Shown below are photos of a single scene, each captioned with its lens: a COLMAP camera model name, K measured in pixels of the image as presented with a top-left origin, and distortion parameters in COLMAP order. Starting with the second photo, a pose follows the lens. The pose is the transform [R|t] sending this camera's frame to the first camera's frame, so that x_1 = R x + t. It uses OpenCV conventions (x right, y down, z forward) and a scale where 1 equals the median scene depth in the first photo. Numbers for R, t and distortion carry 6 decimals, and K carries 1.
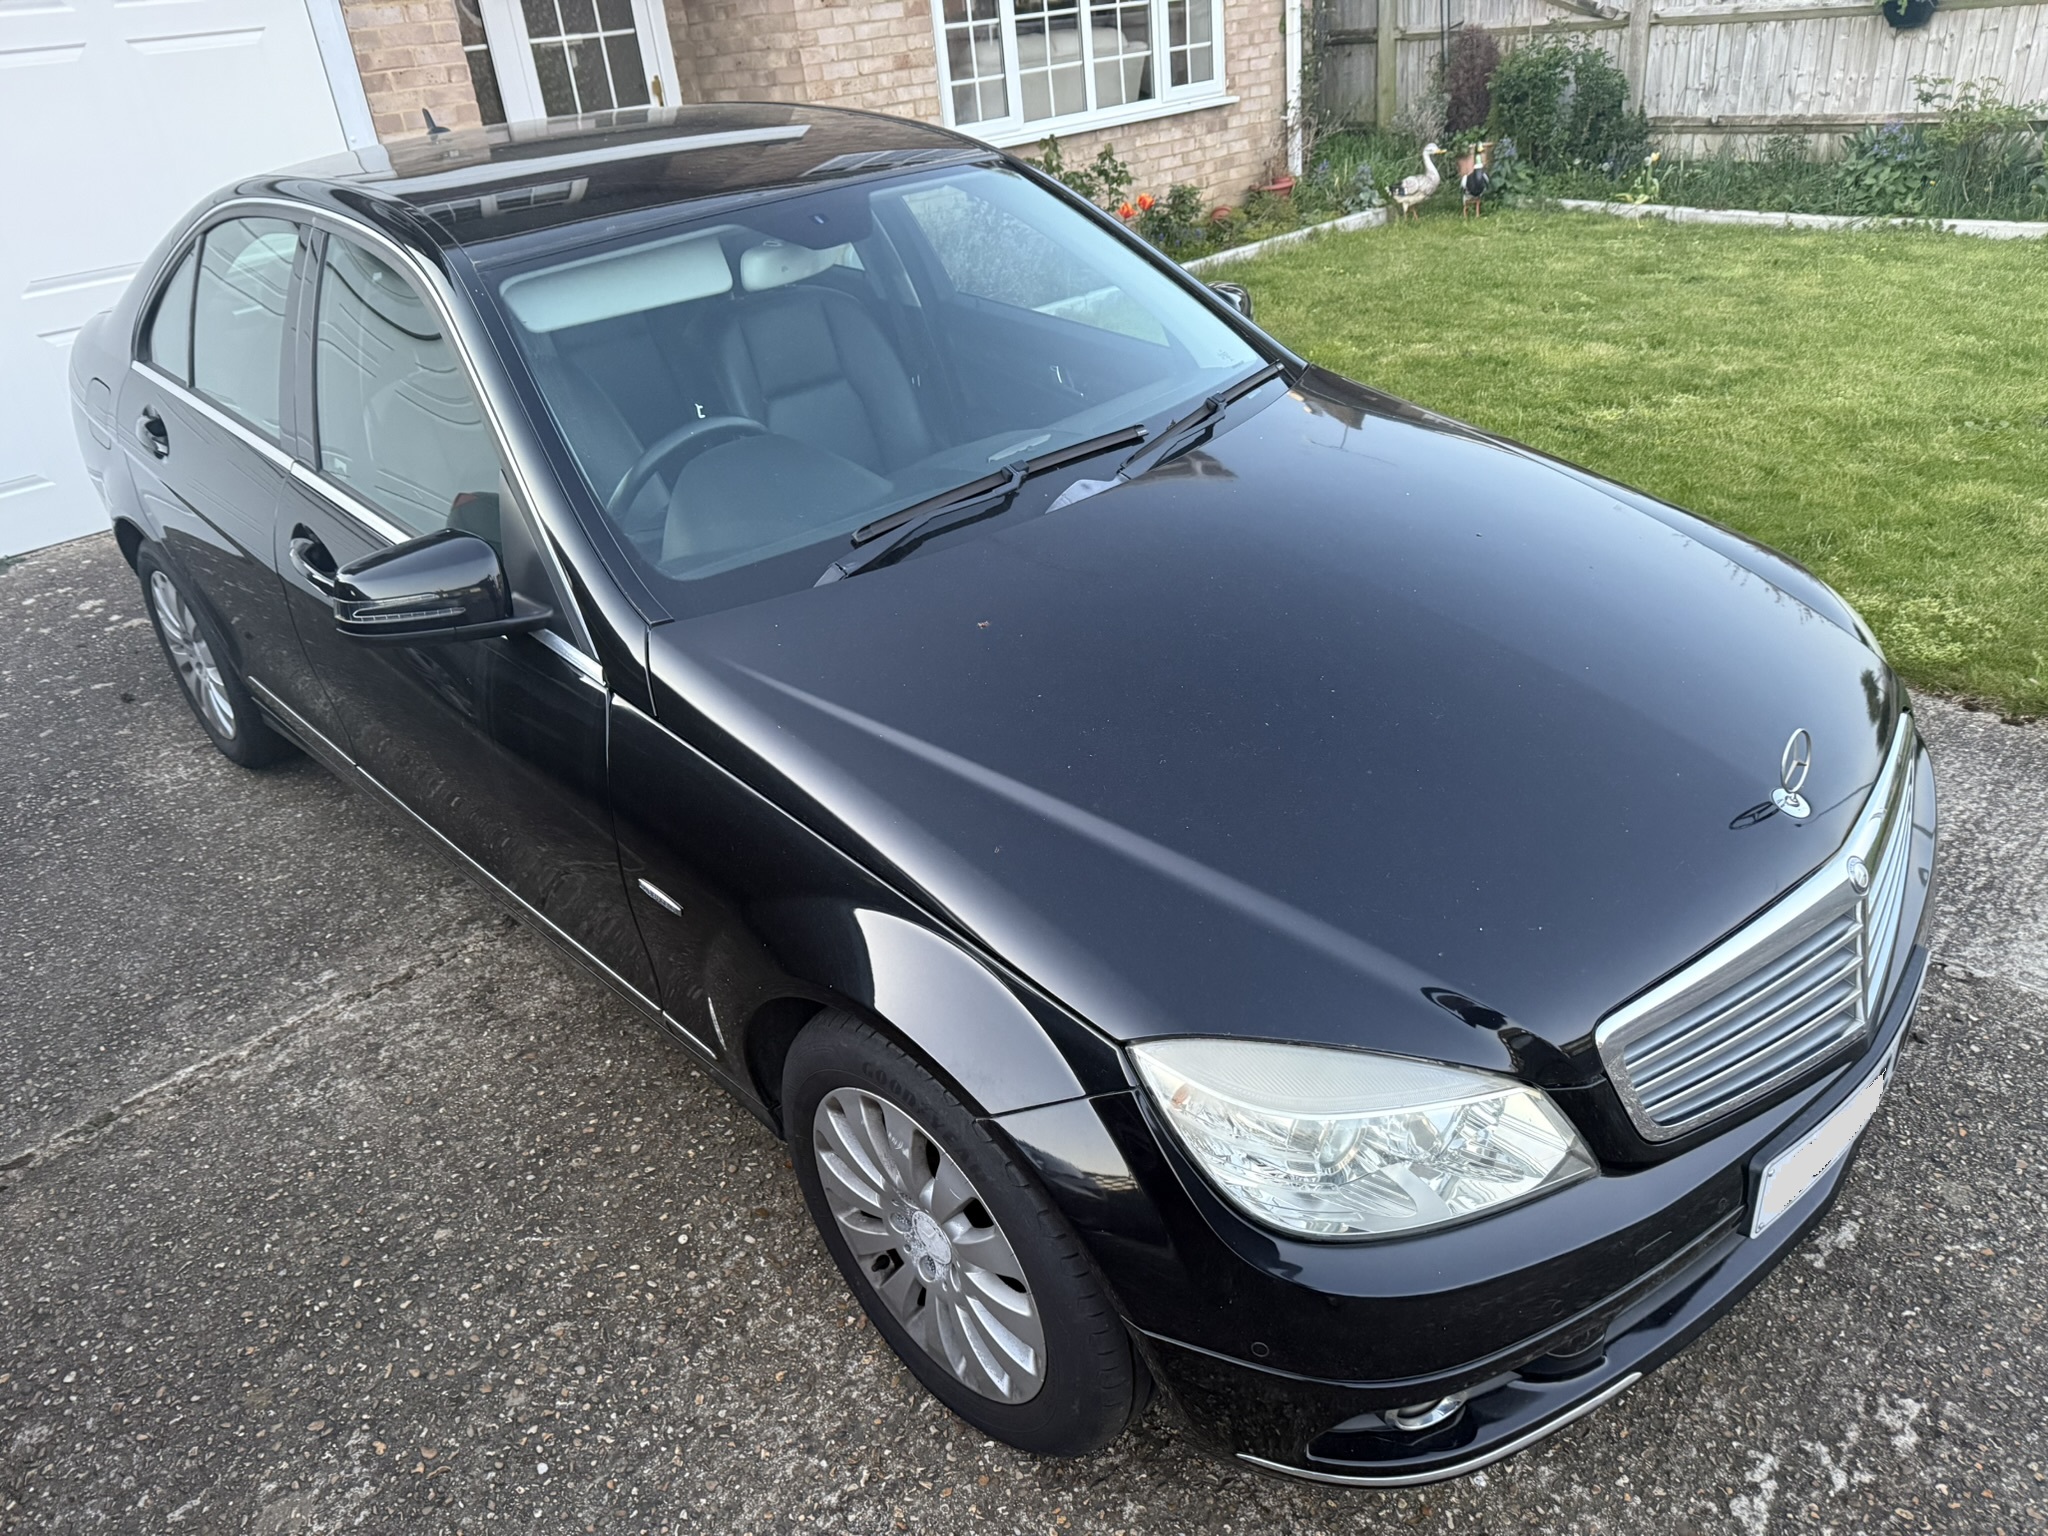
lens RADIAL K [[1455.5, 0, 1021.6], [0, 1455.5, 756.3], [0, 0, 1]] dist [0.003219, -0.012061]
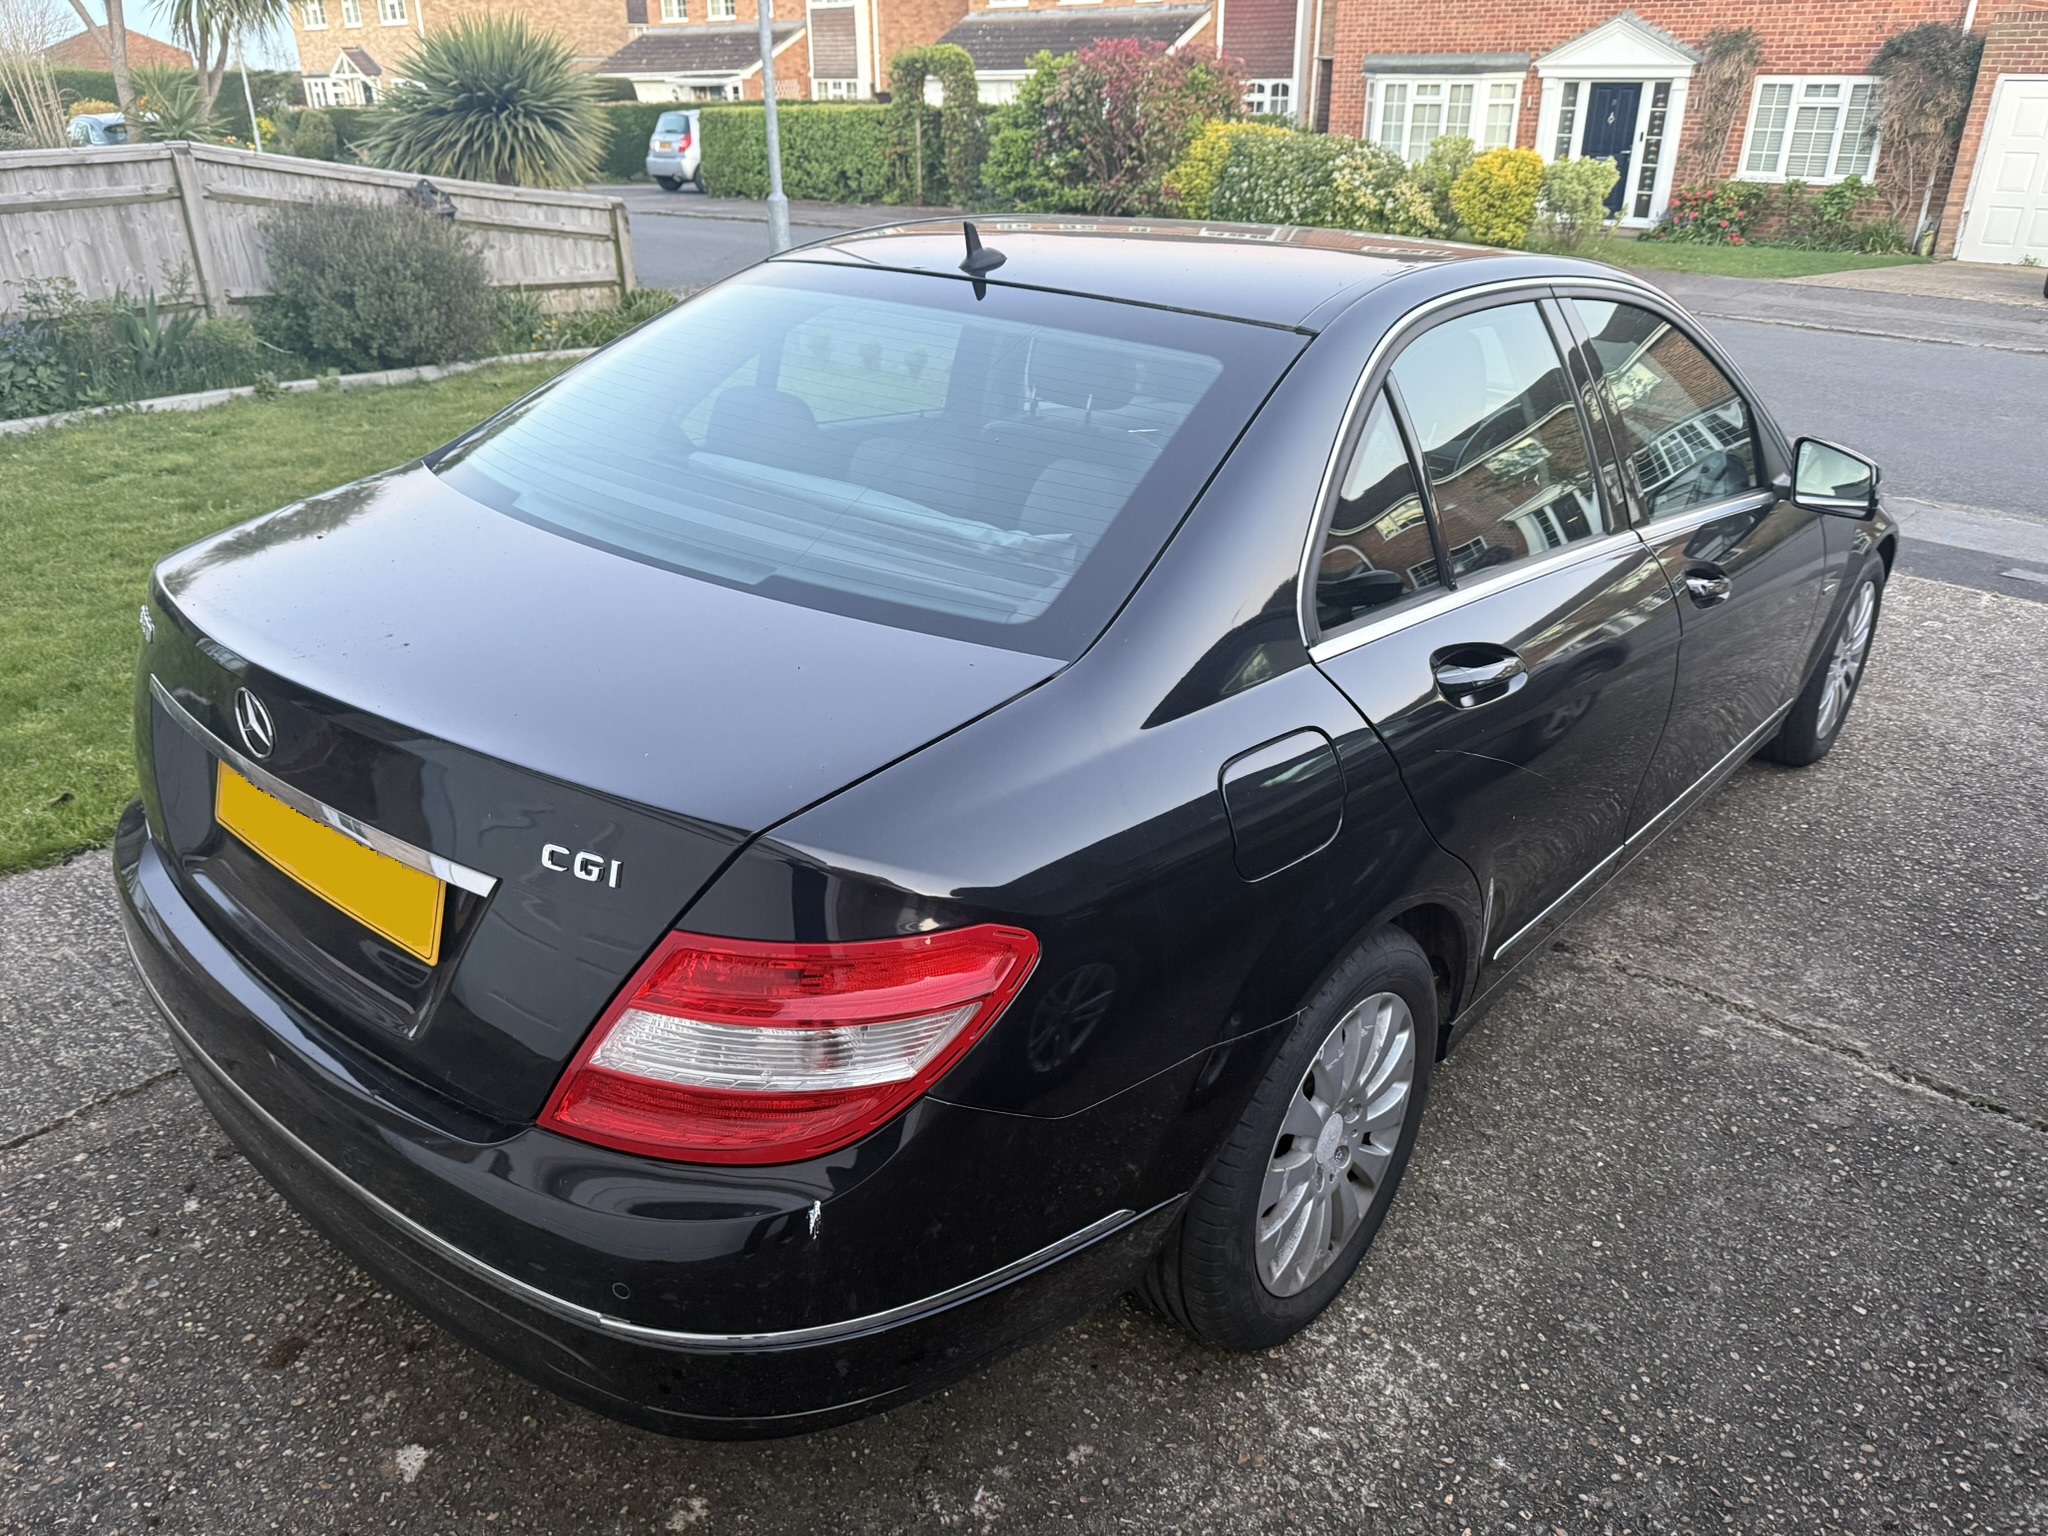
lens RADIAL K [[1455.5, 0, 1020.3], [0, 1455.5, 760.0], [0, 0, 1]] dist [0.003219, -0.012061]
pose [[-0.093655, -0.332252, 0.938529, -1.543475], [0.472951, 0.814672, 0.335600, -0.649663], [-0.876097, 0.475309, 0.080841, 1.484456]]
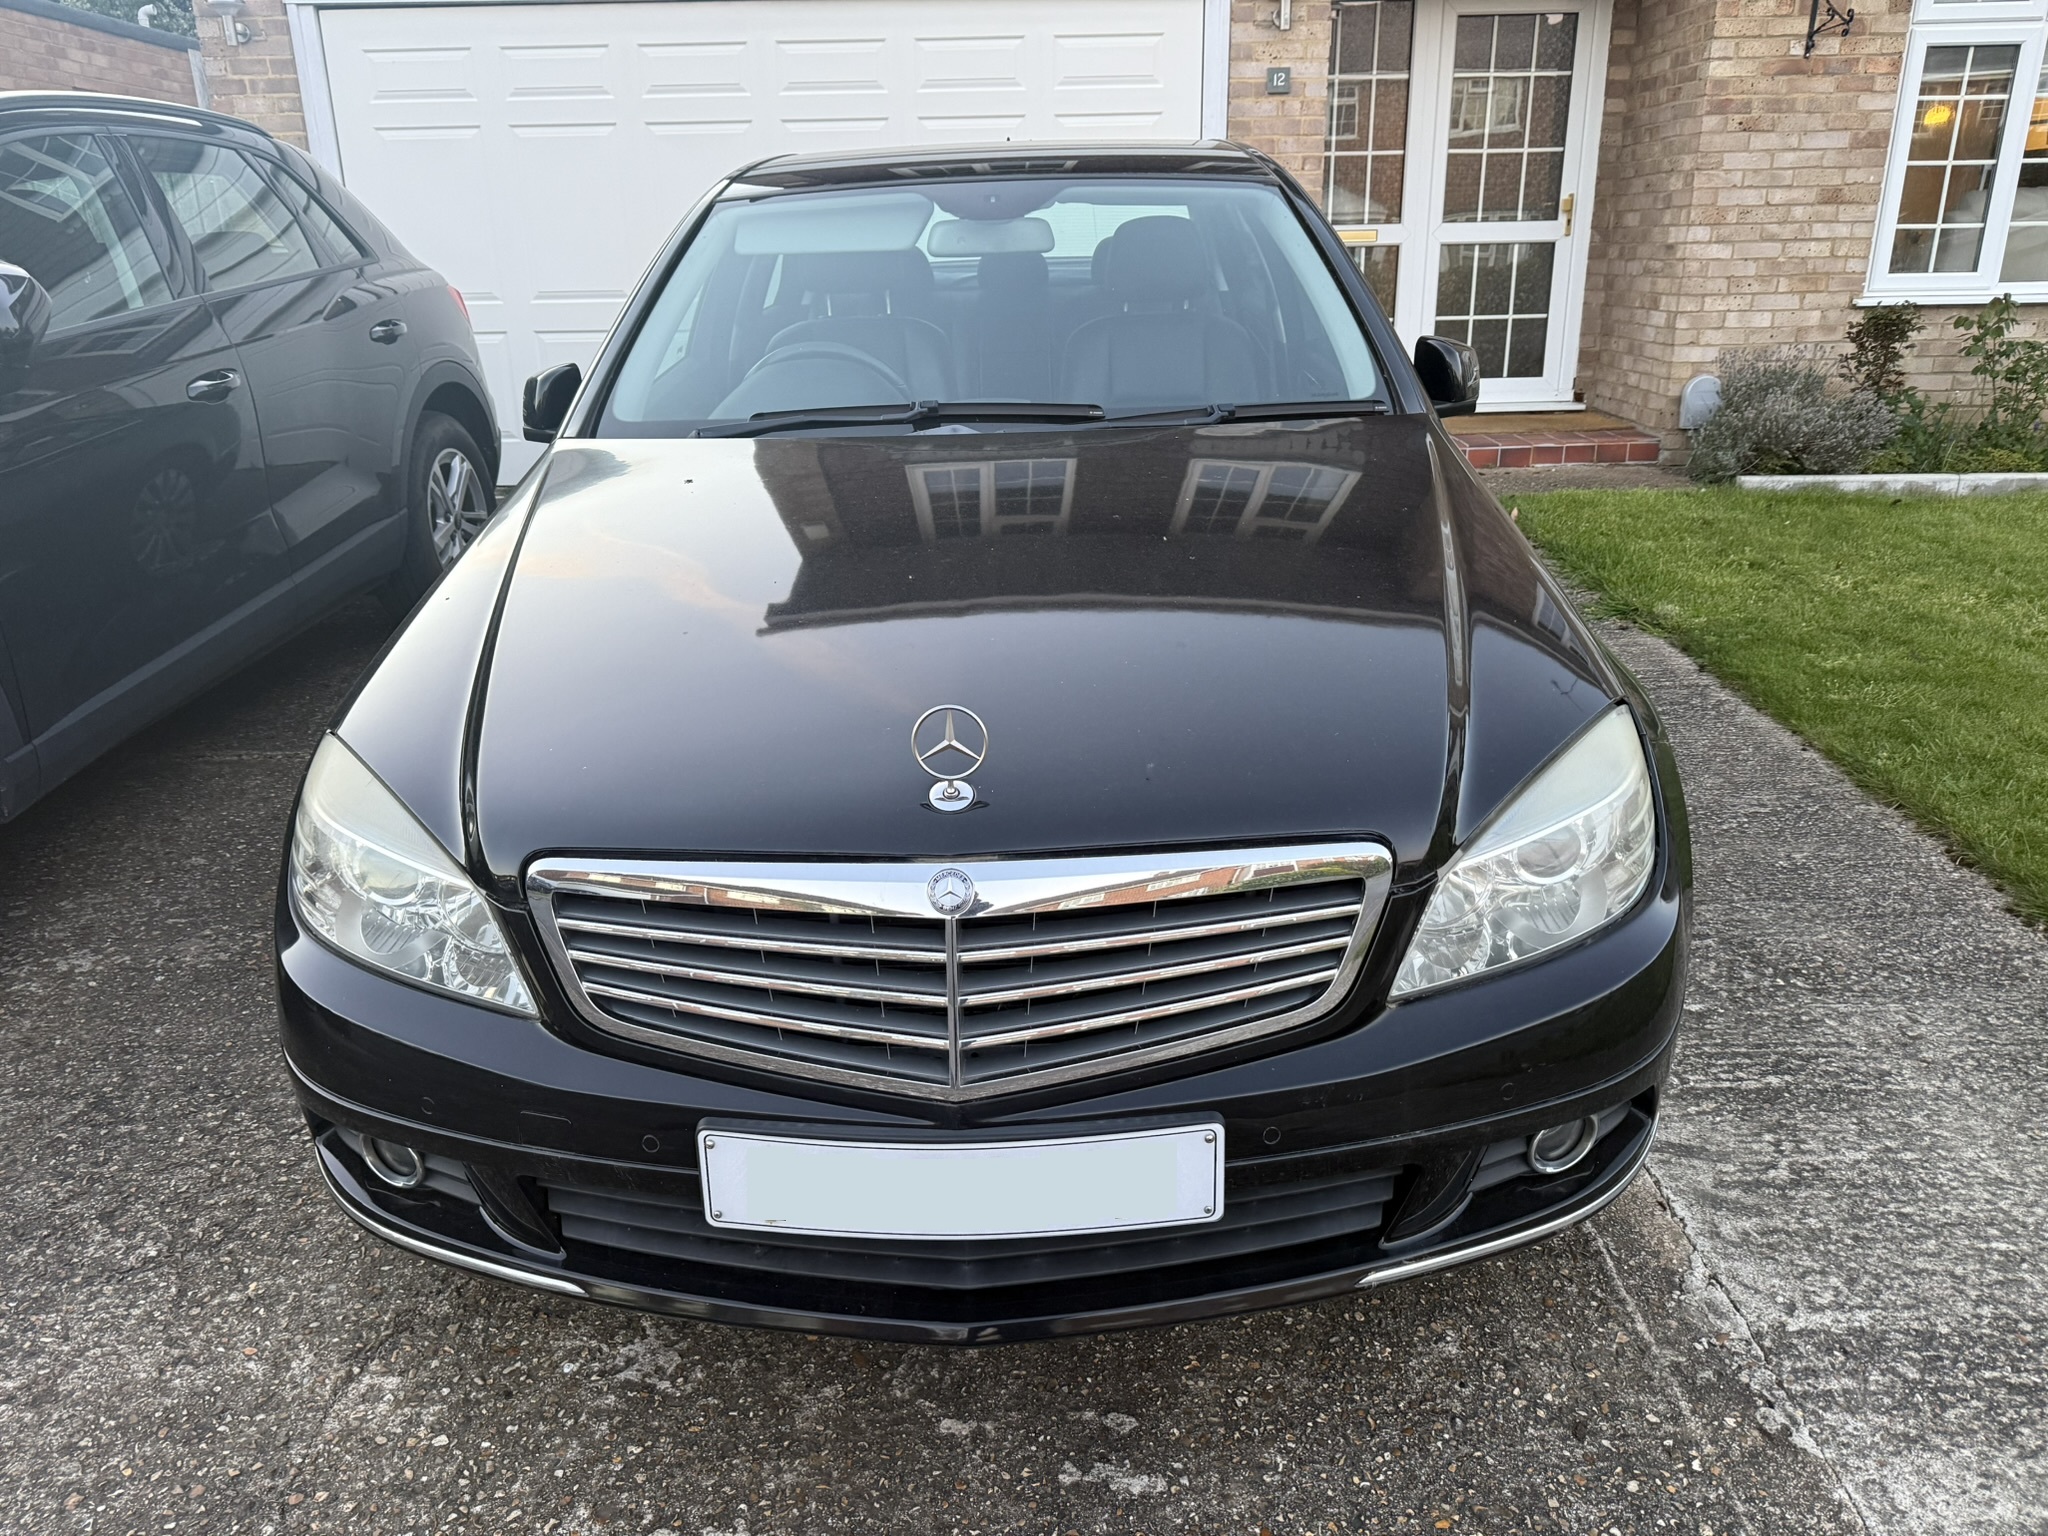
lens RADIAL K [[1455.5, 0, 1017.0], [0, 1455.5, 762.3], [0, 0, 1]] dist [0.003219, -0.012061]
pose [[0.702854, 0.312739, -0.638898, 0.760290], [-0.371879, 0.927202, 0.044756, -0.026718], [0.606384, 0.206136, 0.767988, 0.256548]]
